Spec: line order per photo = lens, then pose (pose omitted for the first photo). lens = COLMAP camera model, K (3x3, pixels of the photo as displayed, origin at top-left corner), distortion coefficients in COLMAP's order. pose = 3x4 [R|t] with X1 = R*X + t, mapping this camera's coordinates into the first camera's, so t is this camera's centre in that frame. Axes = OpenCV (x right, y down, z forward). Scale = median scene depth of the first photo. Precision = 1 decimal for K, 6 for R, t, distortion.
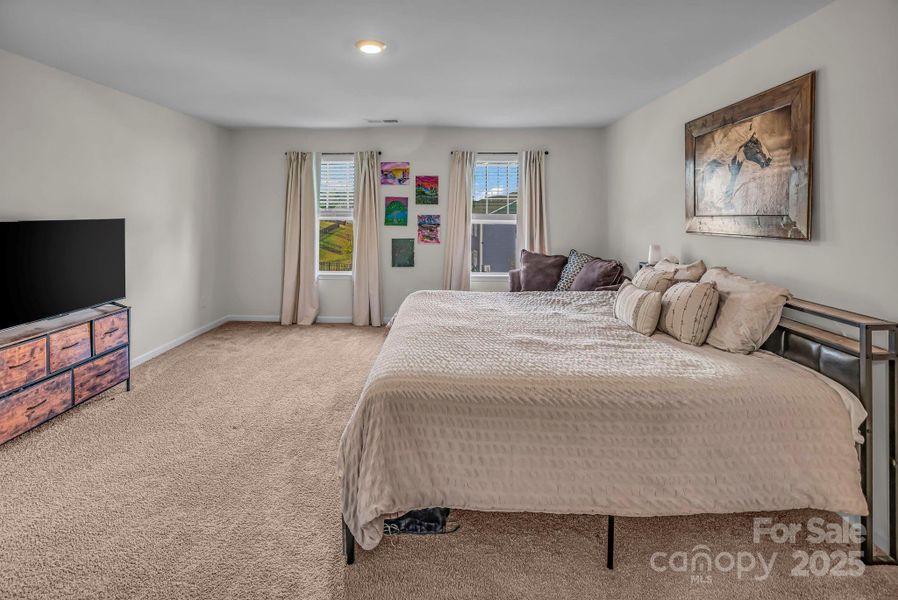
lens RADIAL K [[413.6, 0, 450.8], [0, 413.6, 212.6], [0, 0, 1]] dist [-0.002831, 0.000070]
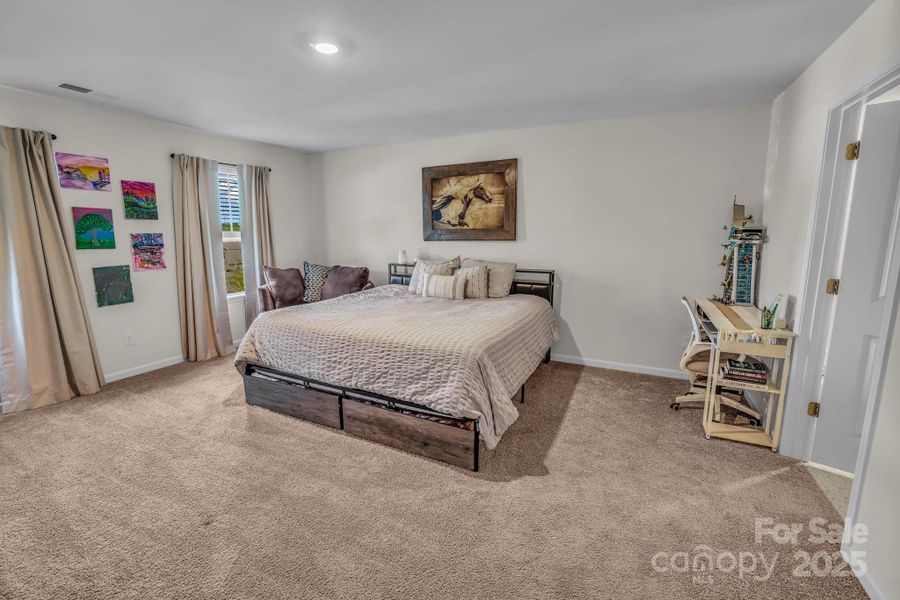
lens RADIAL K [[384.6, 0, 450.2], [0, 384.6, 297.0], [0, 0, 1]] dist [-0.054999, 0.018512]
pose [[0.440343, -0.154432, 0.884448, -0.444138], [0.004822, 0.985489, 0.169674, 0.007580], [-0.897817, -0.070449, 0.434697, 0.173132]]
